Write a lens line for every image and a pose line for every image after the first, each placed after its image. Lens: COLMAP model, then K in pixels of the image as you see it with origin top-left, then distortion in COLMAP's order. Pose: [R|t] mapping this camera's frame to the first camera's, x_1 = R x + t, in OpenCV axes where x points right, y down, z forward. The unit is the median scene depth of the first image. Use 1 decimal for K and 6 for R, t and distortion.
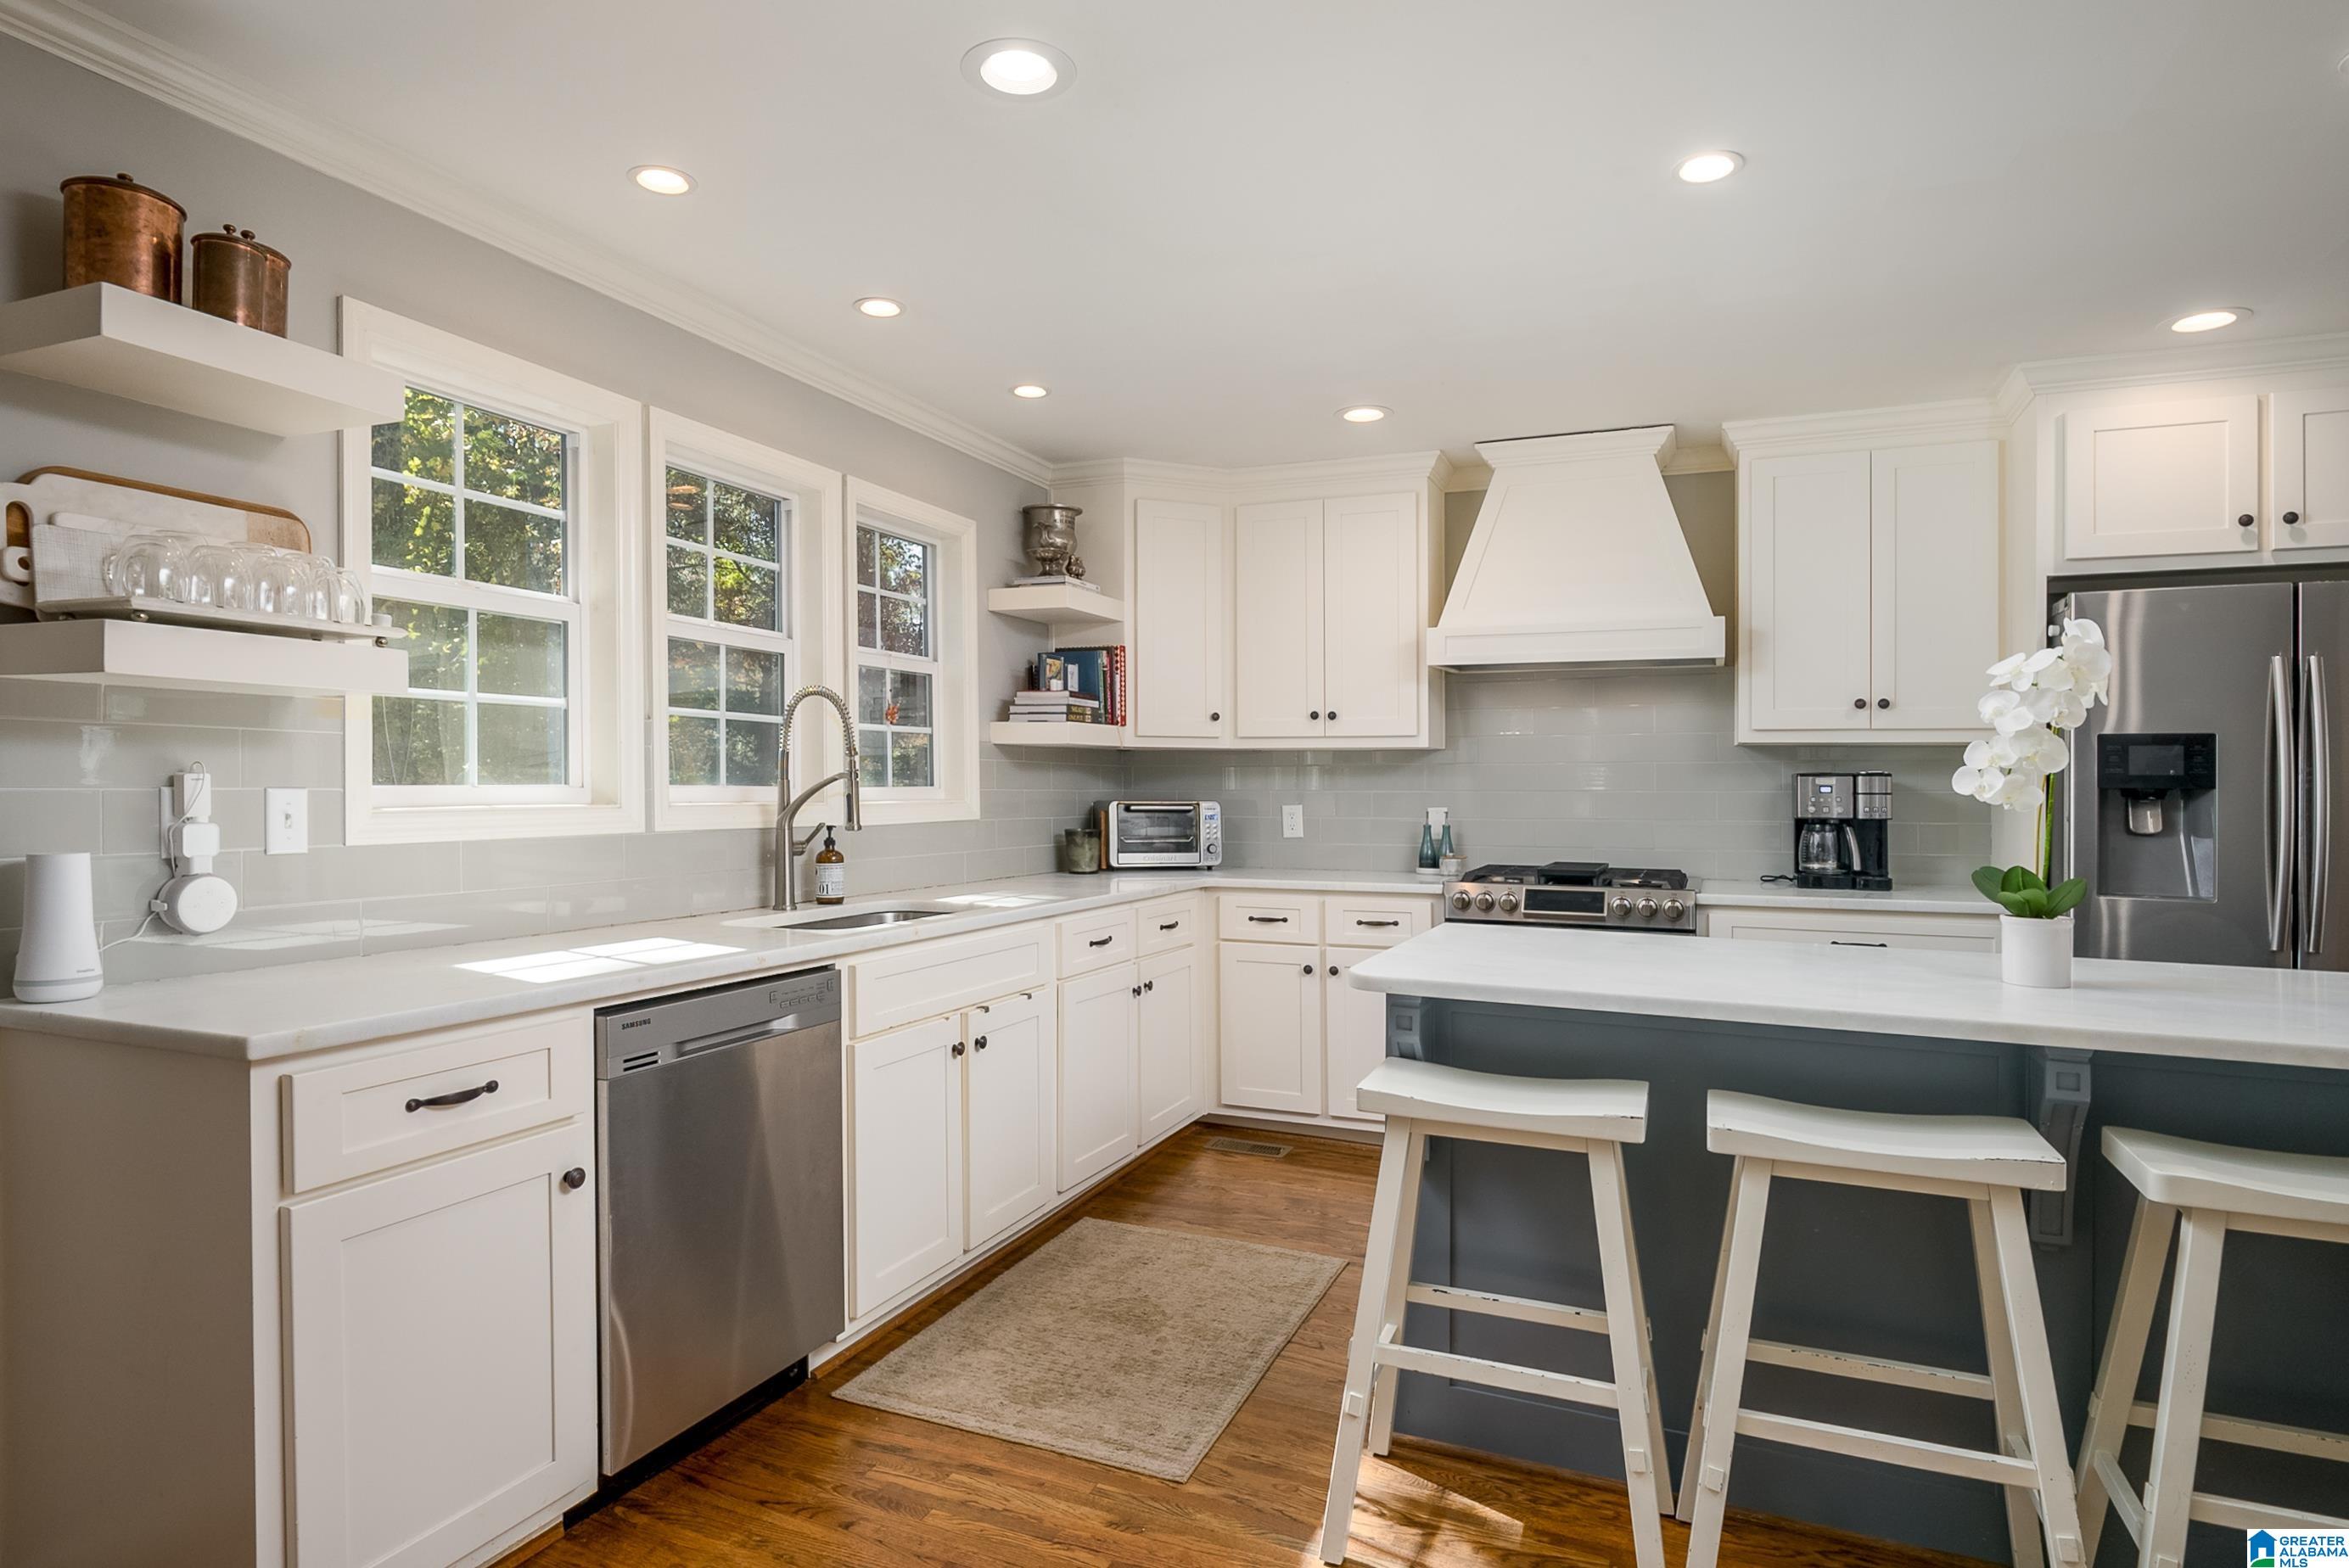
lens RADIAL K [[1259.2, 0, 1174.5], [0, 1259.2, 784.0], [0, 0, 1]] dist [-0.002254, -0.000233]
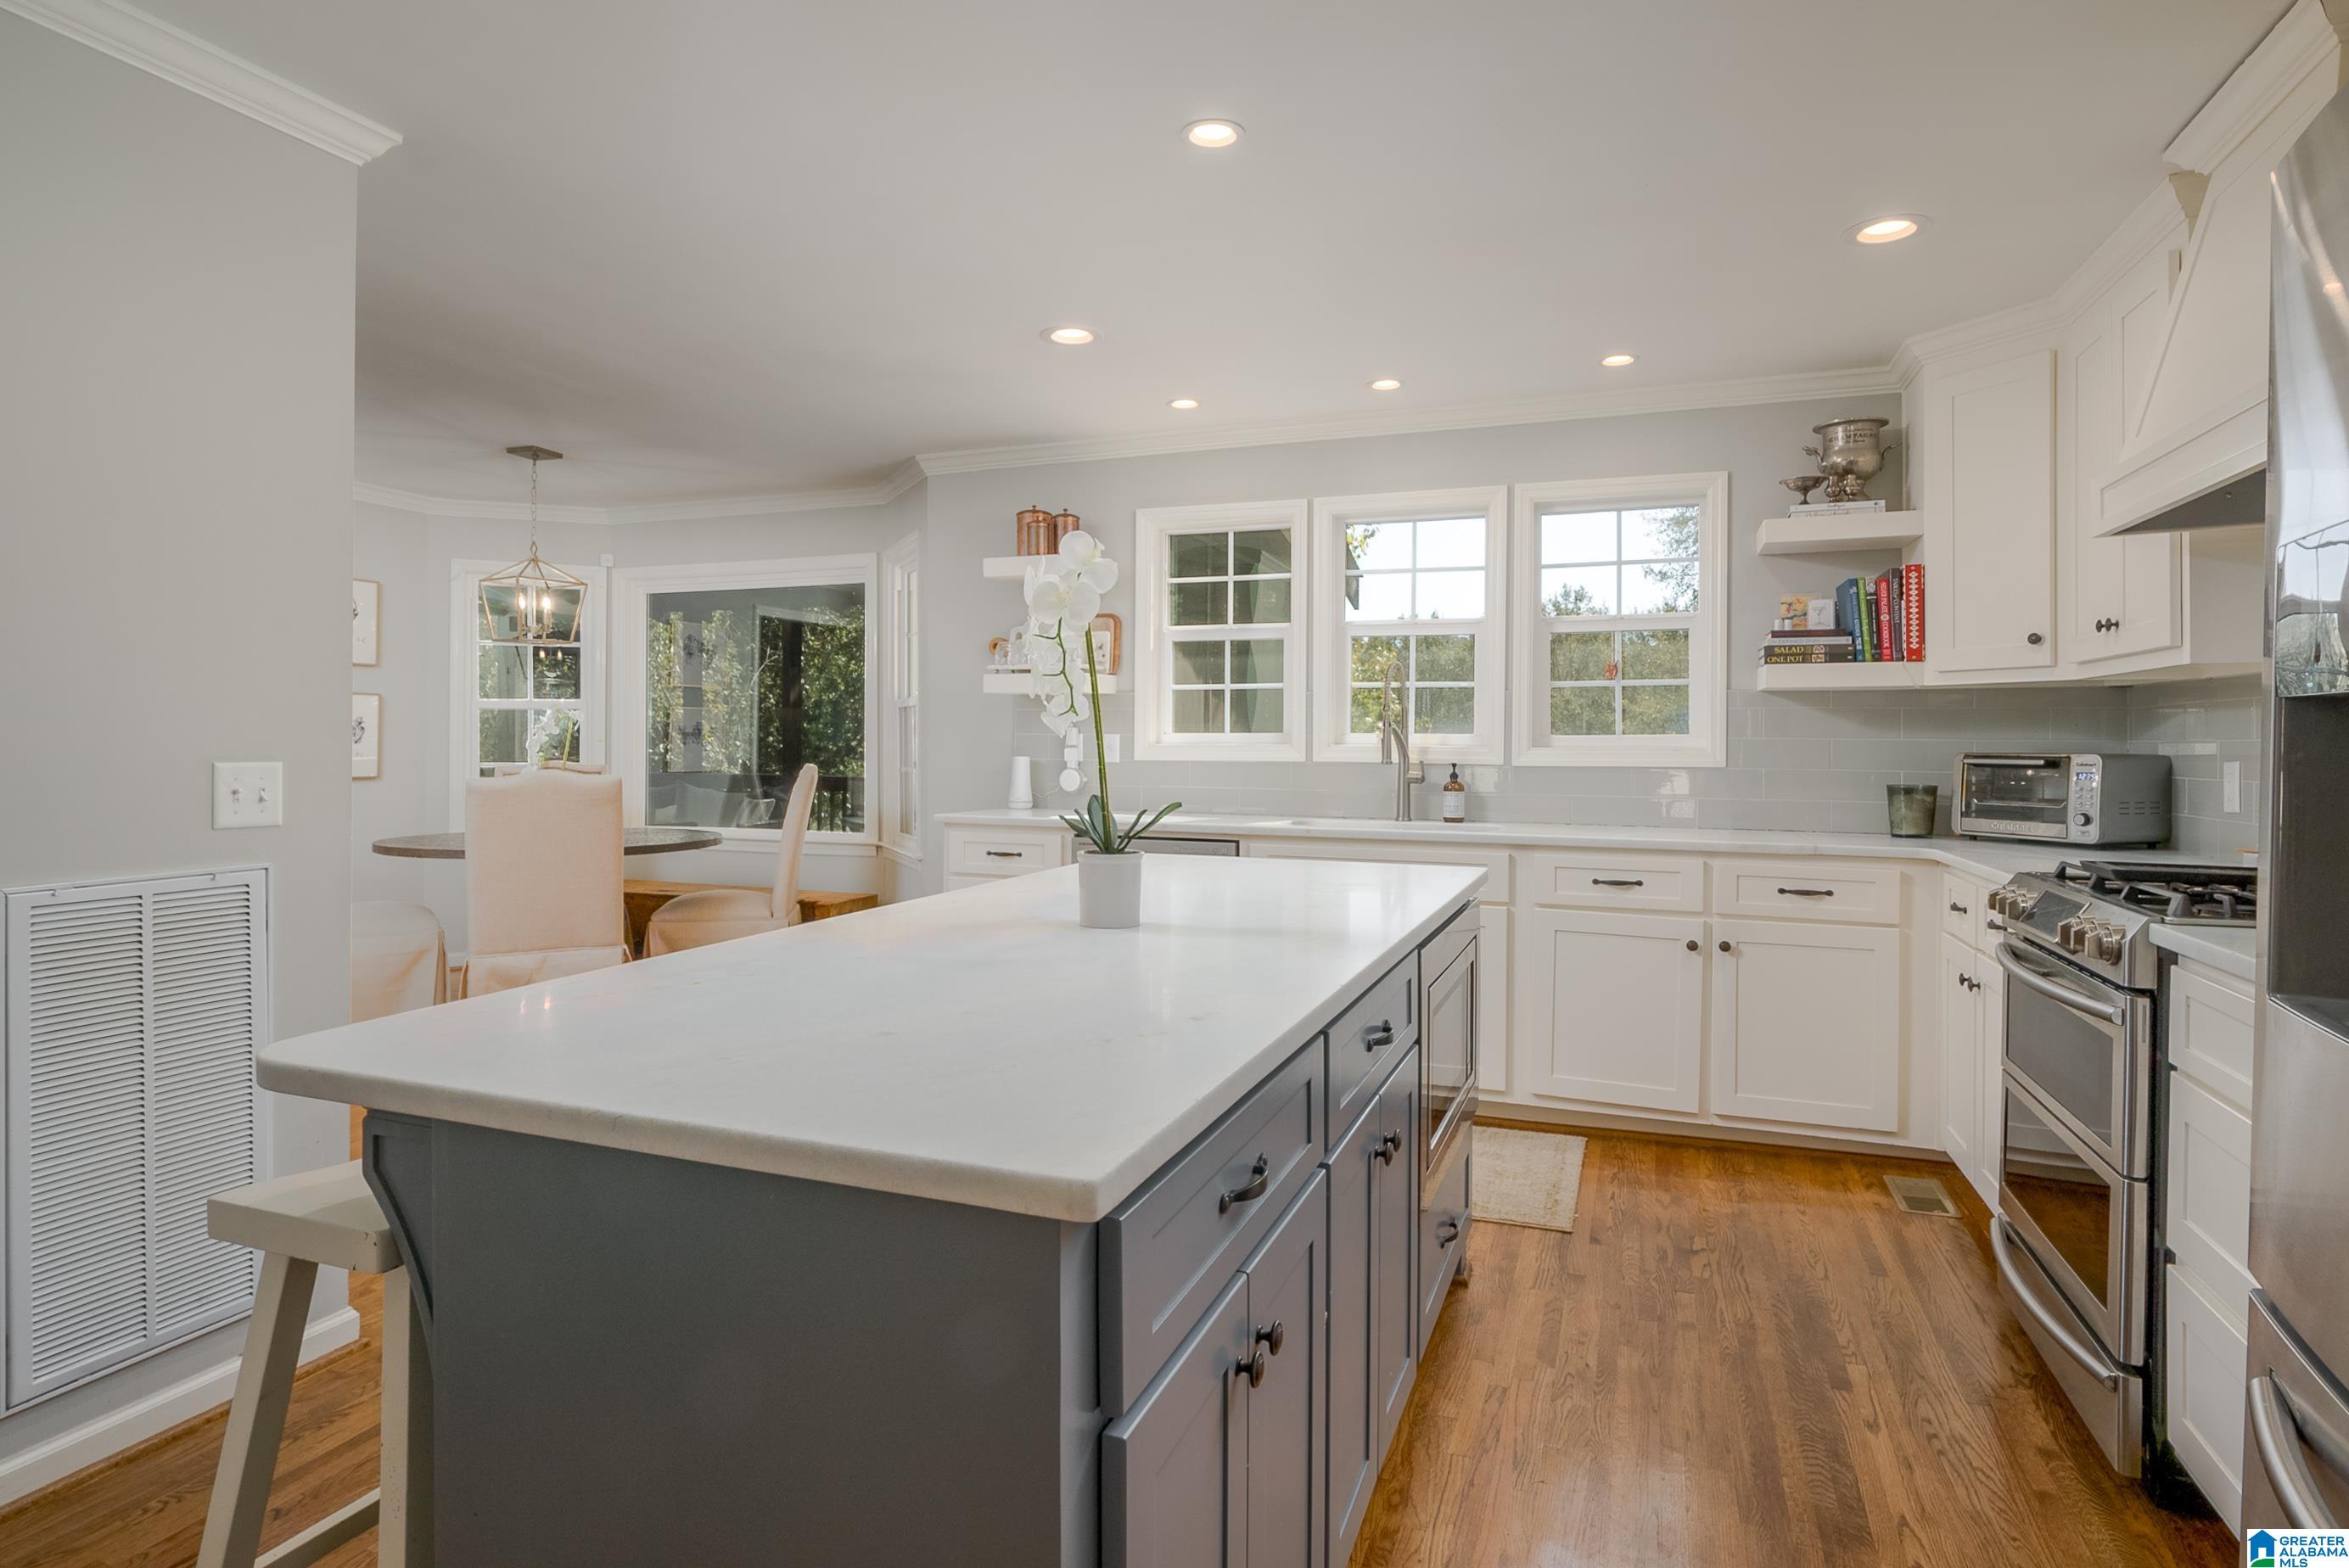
lens RADIAL K [[1258.6, 0, 1181.9], [0, 1258.6, 753.2], [0, 0, 1]] dist [-0.005665, -0.000452]
pose [[0.050258, 0.005123, -0.998723, 0.904265], [-0.004719, 0.999977, 0.004892, 0.015183], [0.998725, 0.004467, 0.050281, 0.566148]]
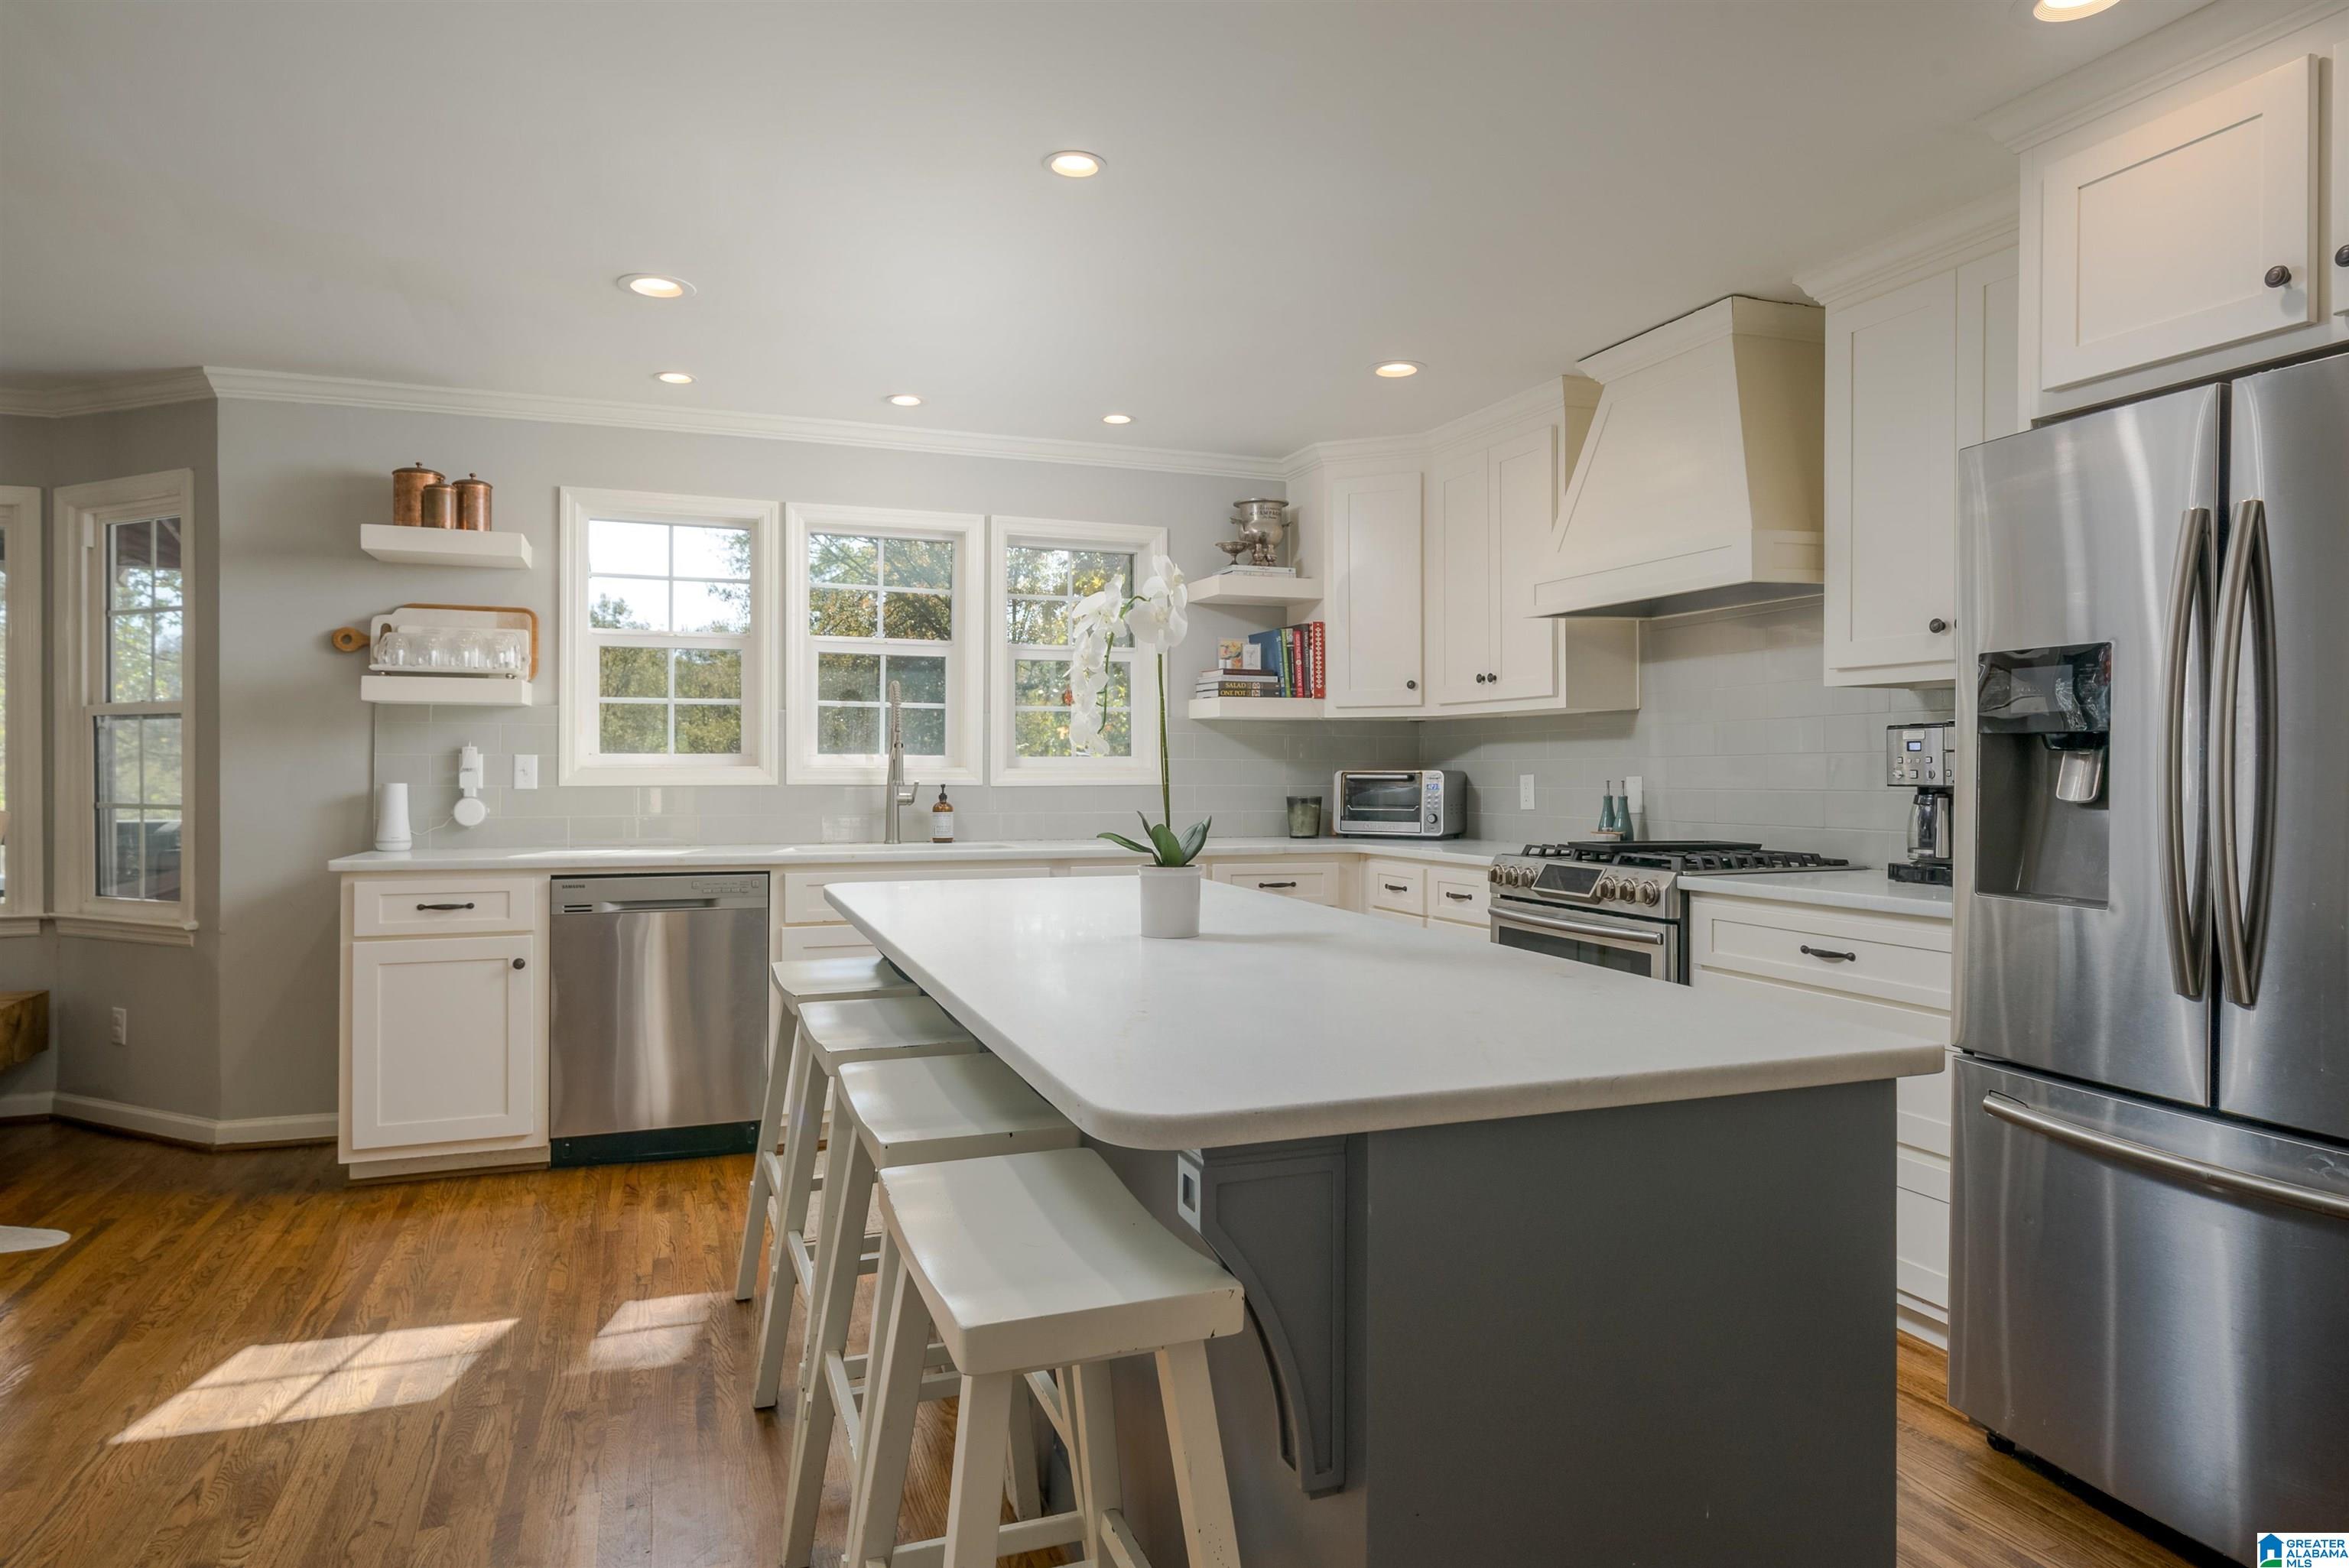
lens RADIAL K [[1331.5, 0, 1170.1], [0, 1331.5, 764.2], [0, 0, 1]] dist [-0.002206, -0.000459]
pose [[0.700471, -0.006985, -0.713646, 0.789373], [0.002841, 0.999971, -0.006998, 0.019543], [0.713675, 0.002874, 0.700471, 0.159847]]
